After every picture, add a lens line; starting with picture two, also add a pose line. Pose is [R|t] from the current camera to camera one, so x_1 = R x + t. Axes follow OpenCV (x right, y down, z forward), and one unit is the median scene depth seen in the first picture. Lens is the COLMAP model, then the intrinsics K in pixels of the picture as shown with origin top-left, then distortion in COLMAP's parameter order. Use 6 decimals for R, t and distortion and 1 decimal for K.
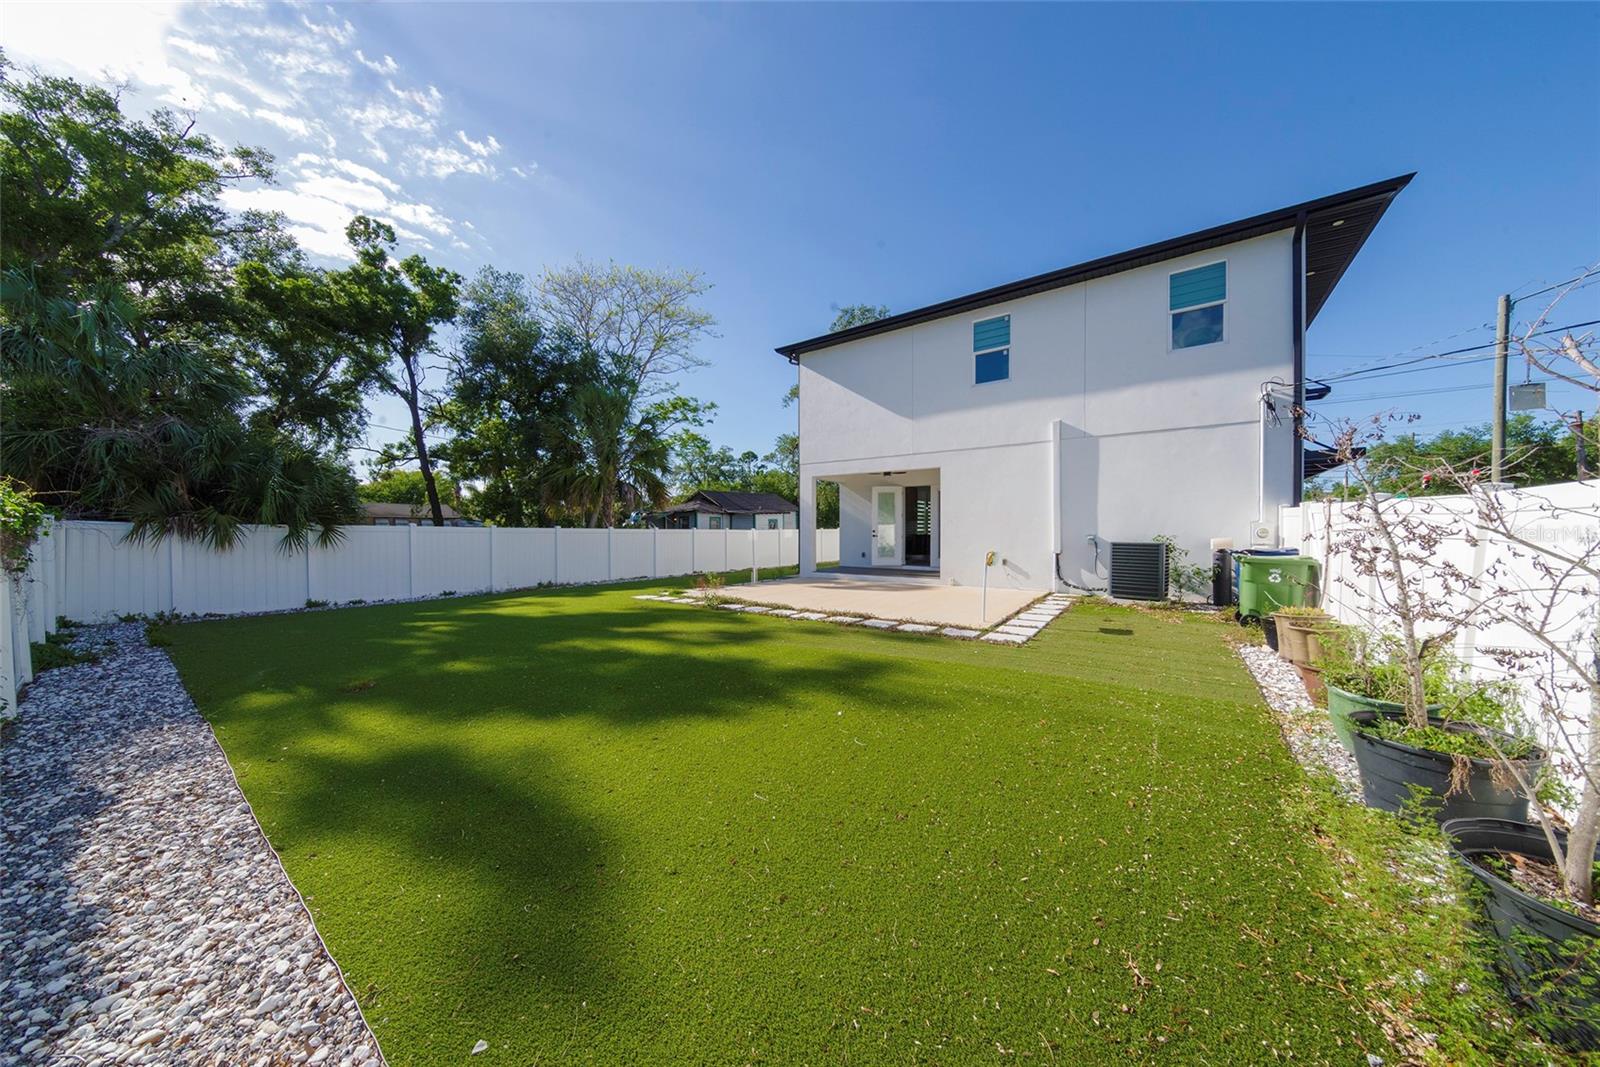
lens RADIAL K [[479.6, 0, 800.0], [0, 479.6, 533.5], [0, 0, 1]] dist [0.000225, 0.000006]
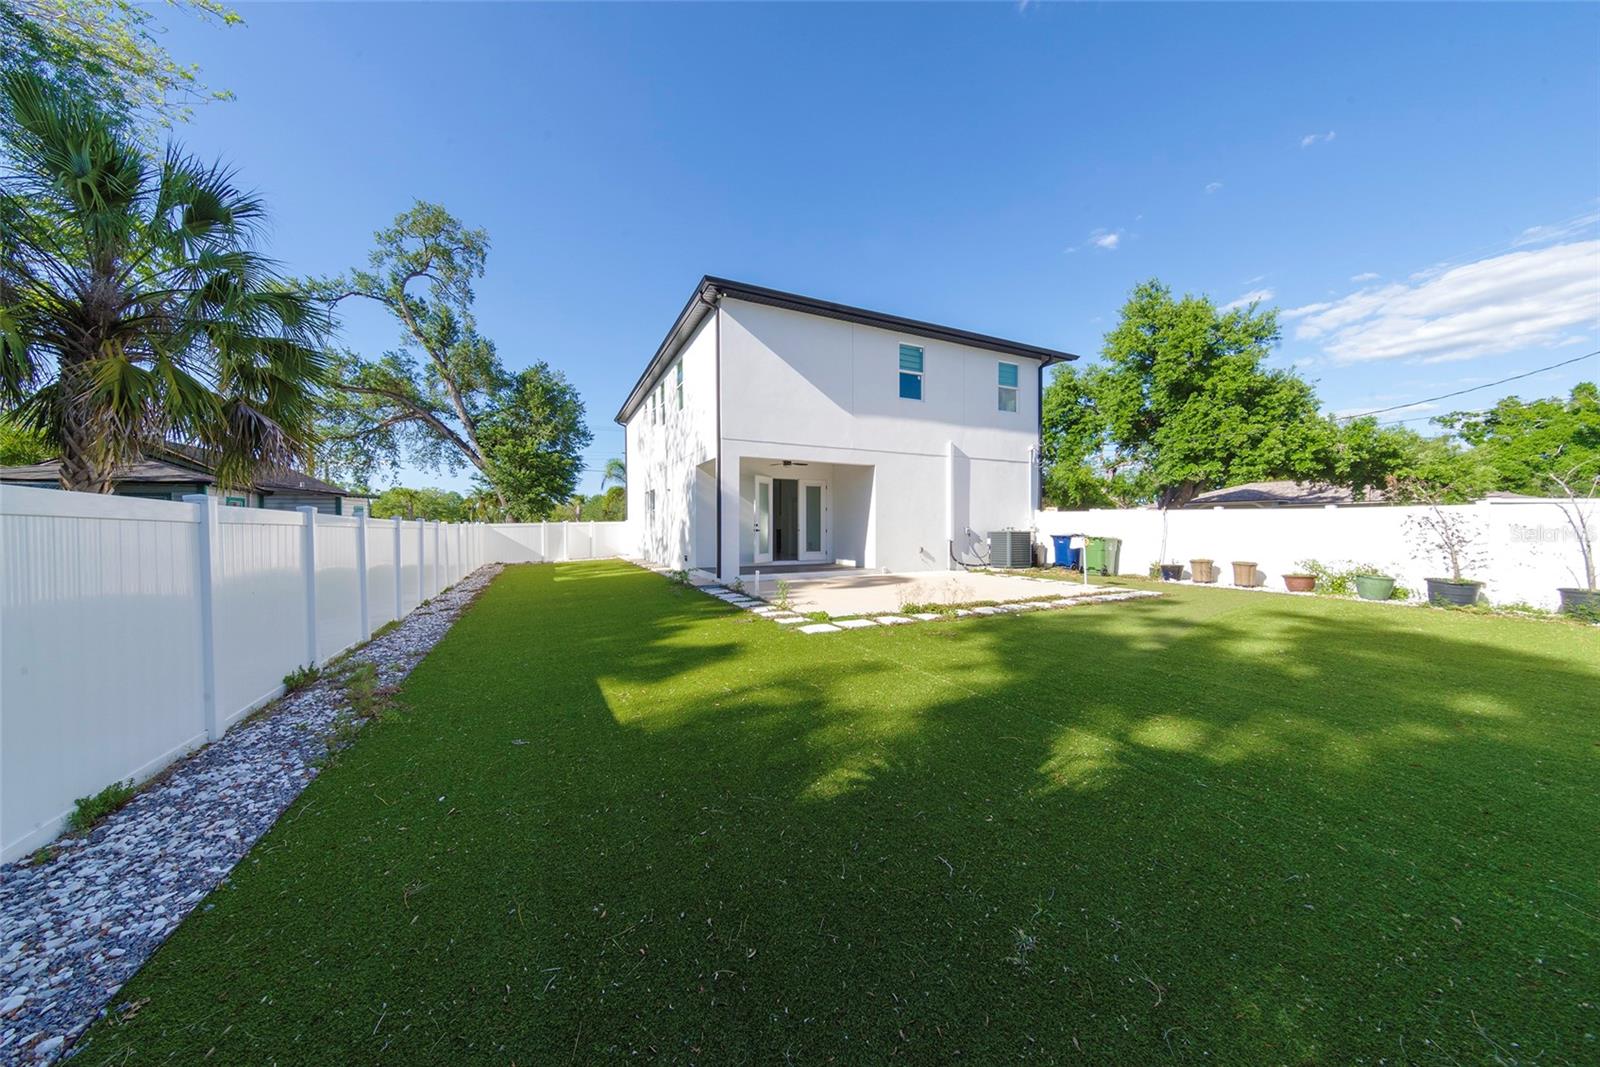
lens RADIAL K [[511.9, 0, 792.1], [0, 511.9, 532.8], [0, 0, 1]] dist [0.001330, 0.000065]
pose [[0.467331, -0.017646, 0.883907, -0.649064], [0.010202, 0.999842, 0.014567, -0.004699], [-0.884024, 0.002210, 0.467437, 0.499911]]
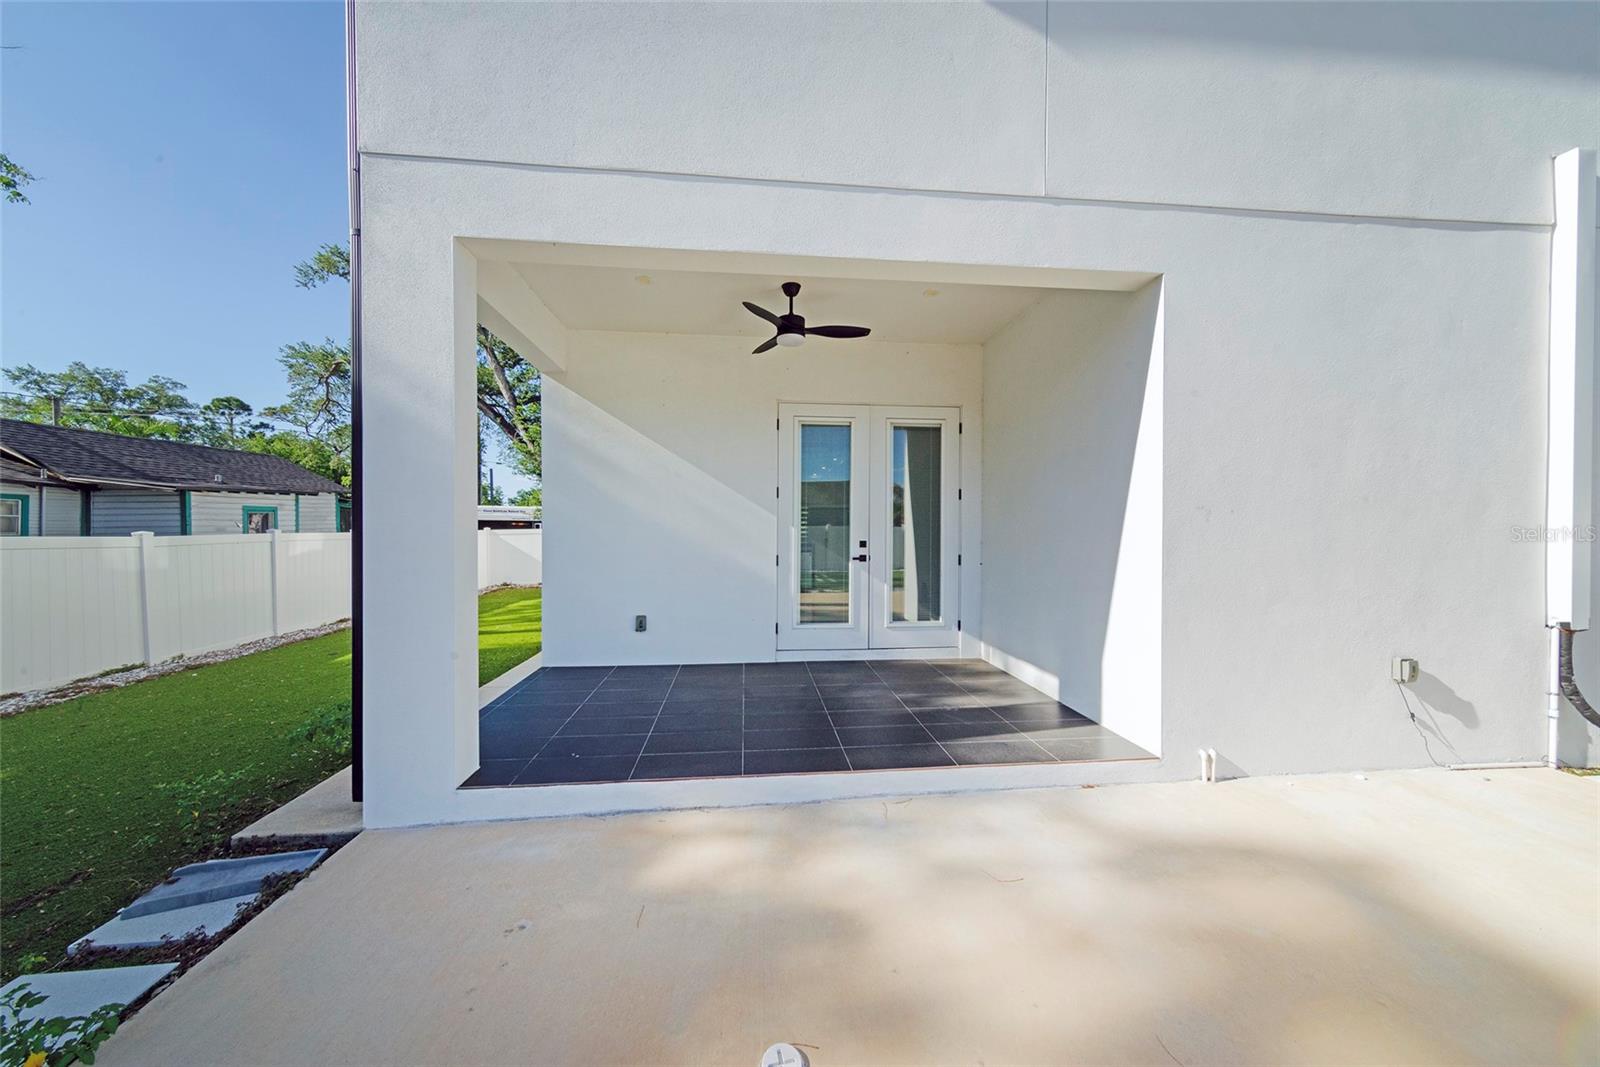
lens RADIAL K [[511.9, 0, 792.1], [0, 511.9, 532.8], [0, 0, 1]] dist [0.001330, 0.000065]
pose [[0.753793, -0.009770, 0.657039, -0.004370], [0.007796, 0.999952, 0.005925, -0.013773], [-0.657066, 0.000656, 0.753833, 0.741142]]
